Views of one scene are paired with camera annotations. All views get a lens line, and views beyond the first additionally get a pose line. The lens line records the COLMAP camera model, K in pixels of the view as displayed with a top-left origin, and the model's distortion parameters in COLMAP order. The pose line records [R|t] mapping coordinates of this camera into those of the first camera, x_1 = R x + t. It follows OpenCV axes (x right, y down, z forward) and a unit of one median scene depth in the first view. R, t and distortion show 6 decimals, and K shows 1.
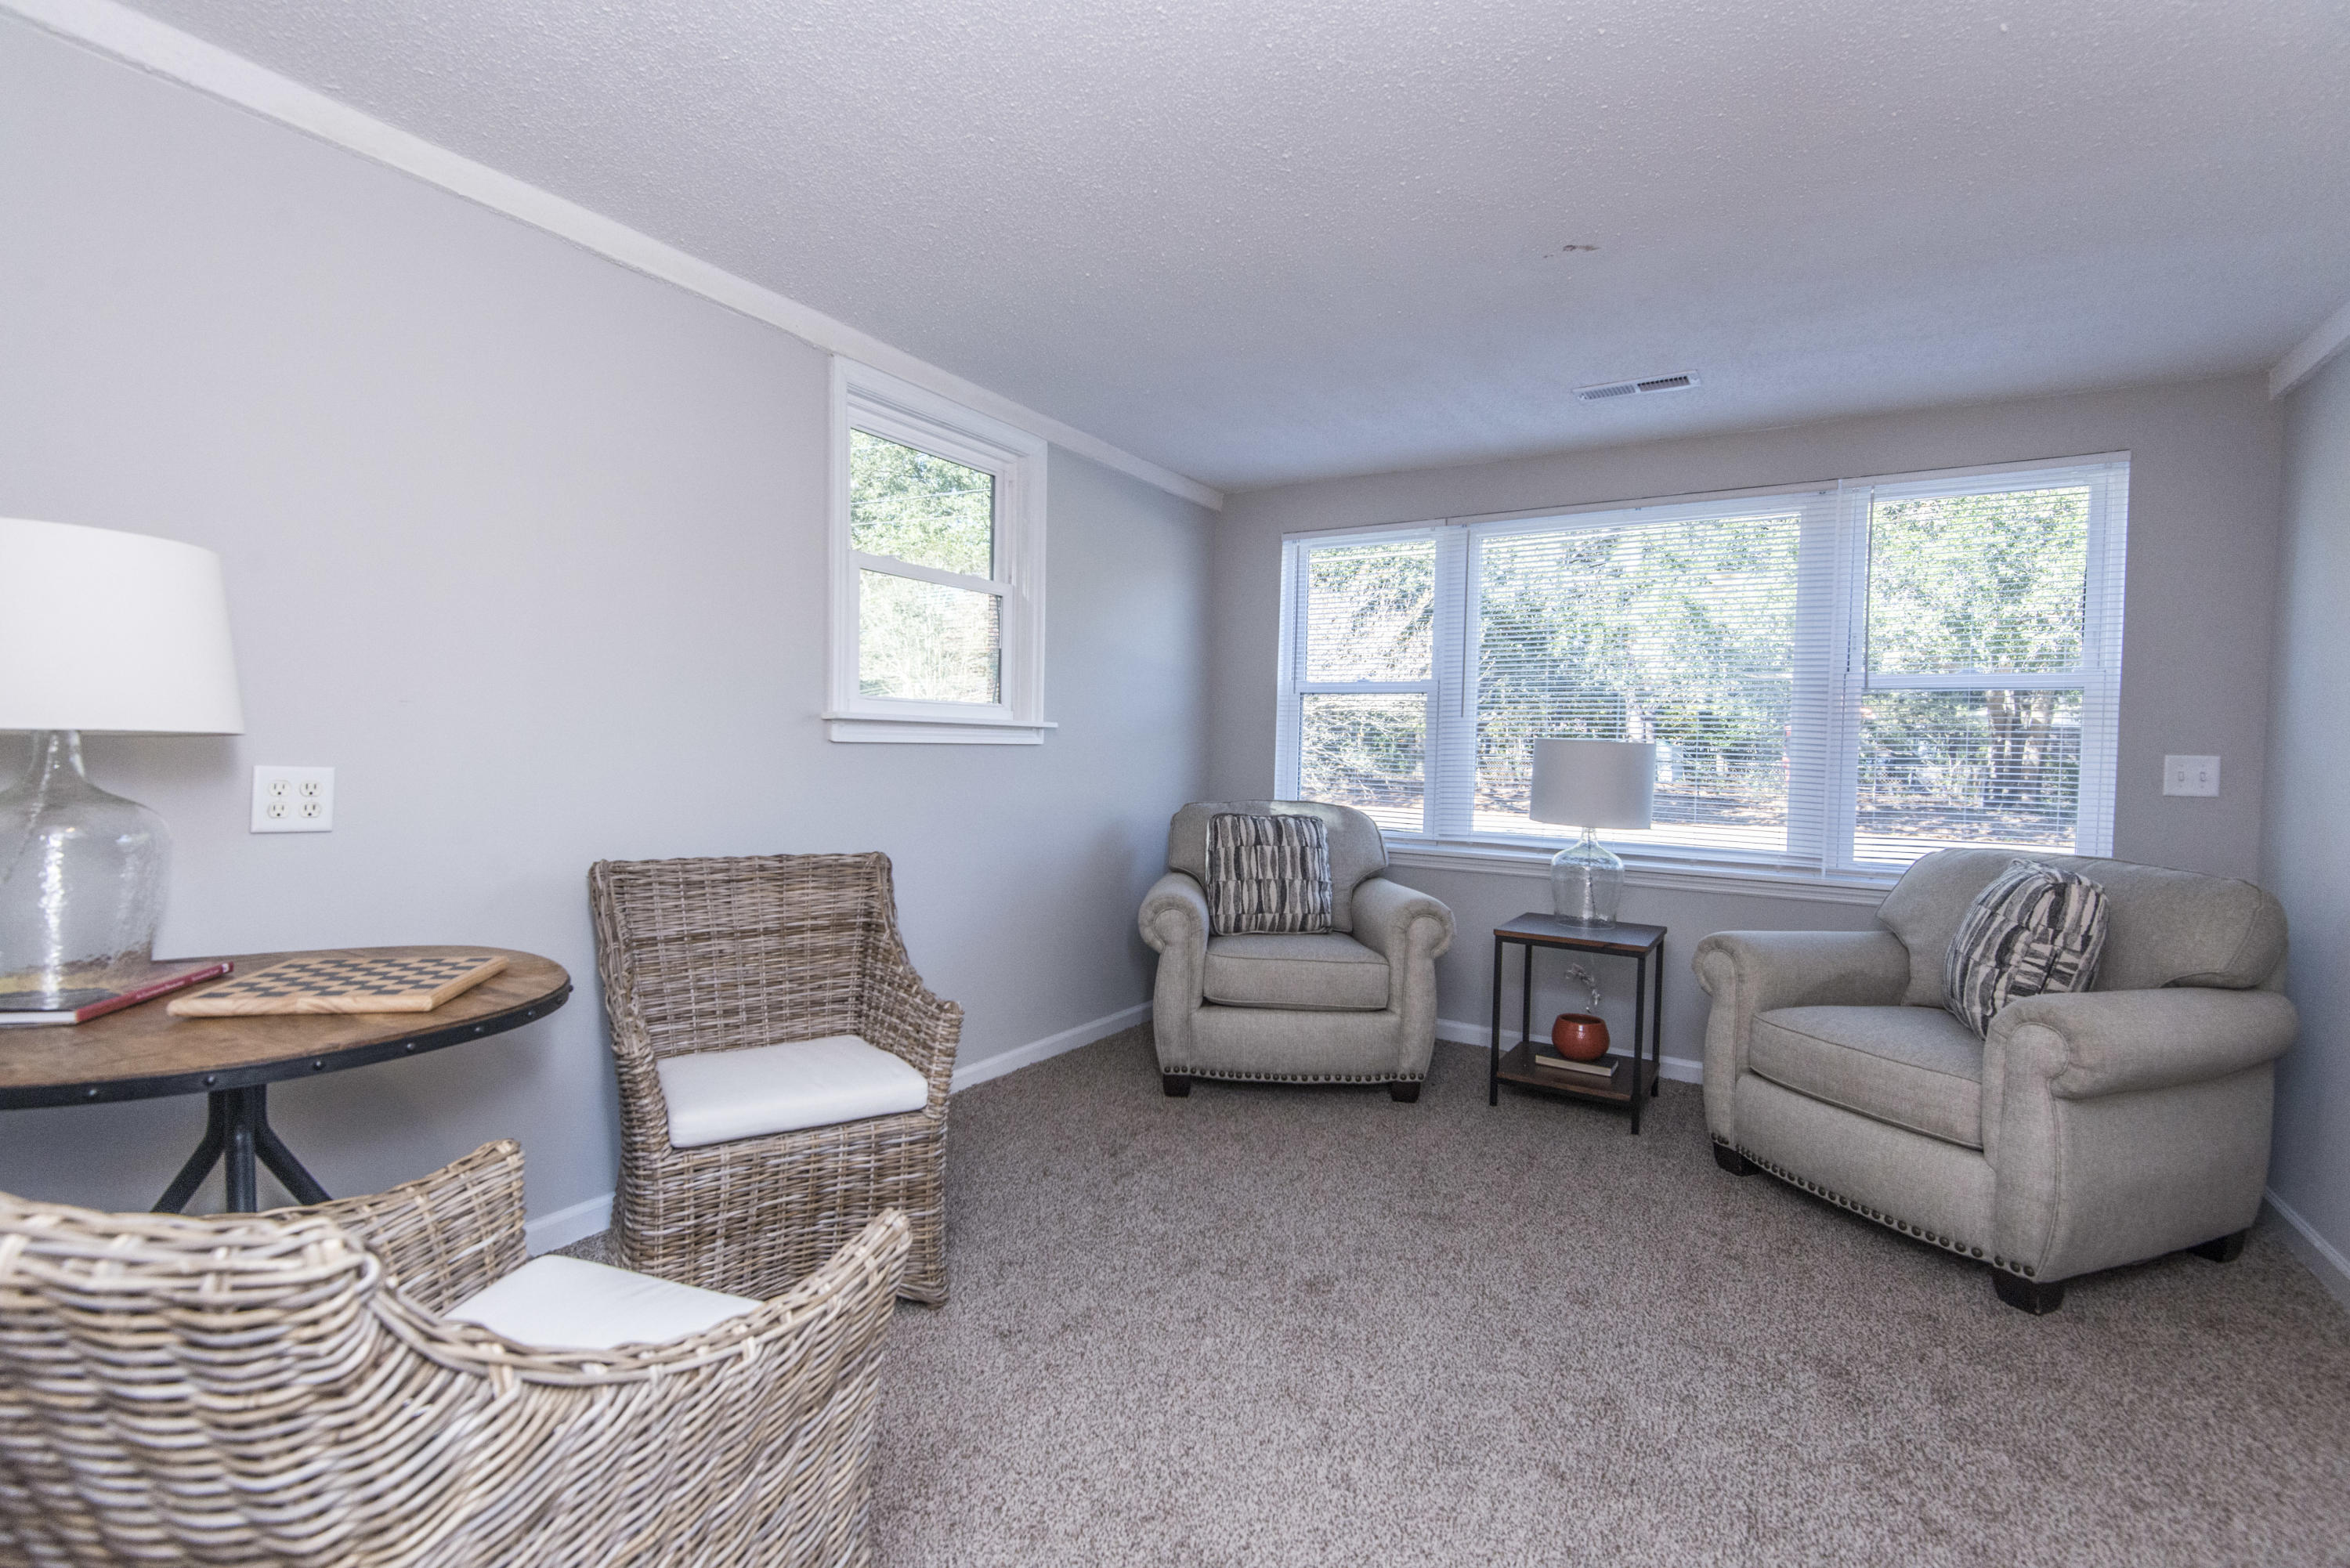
lens RADIAL K [[1068.9, 0, 1166.1], [0, 1068.9, 784.4], [0, 0, 1]] dist [0.026293, -0.006784]
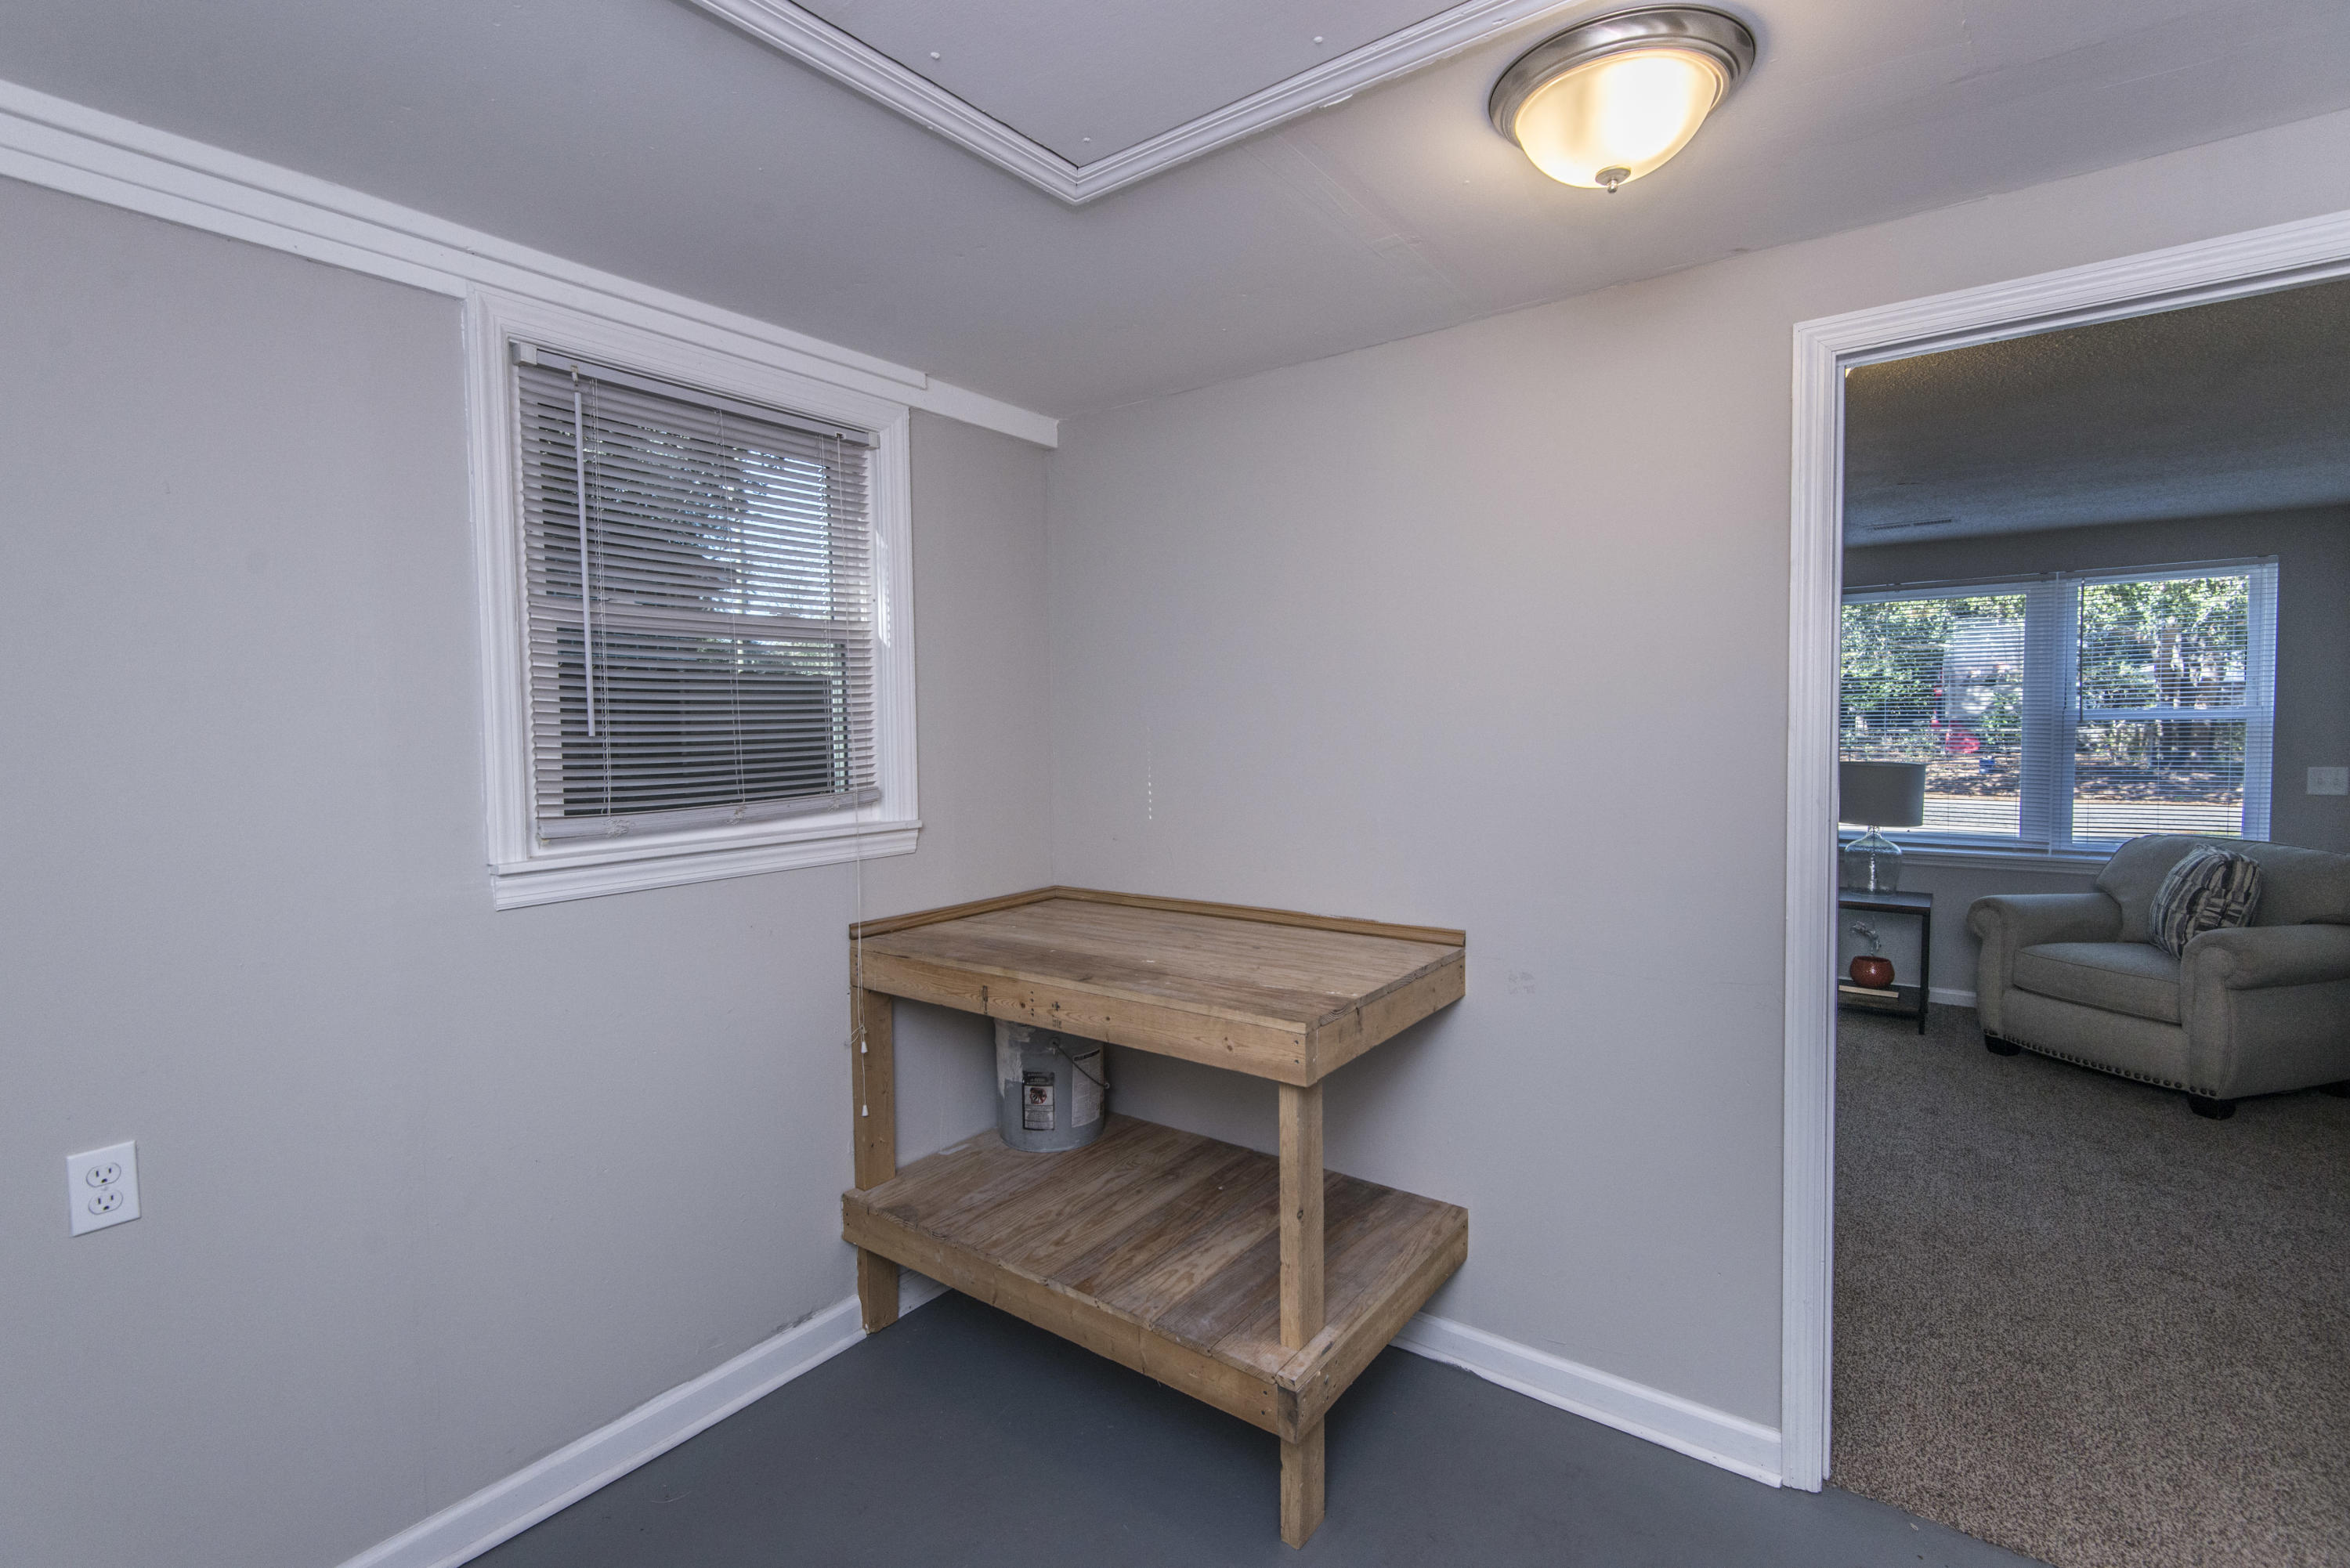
lens RADIAL K [[1068.9, 0, 1182.9], [0, 1068.9, 781.8], [0, 0, 1]] dist [0.026293, -0.006784]
pose [[0.996397, -0.030761, -0.079043, -0.555789], [0.032105, 0.999360, 0.015799, -0.095290], [0.078506, -0.018280, 0.996746, -0.685626]]
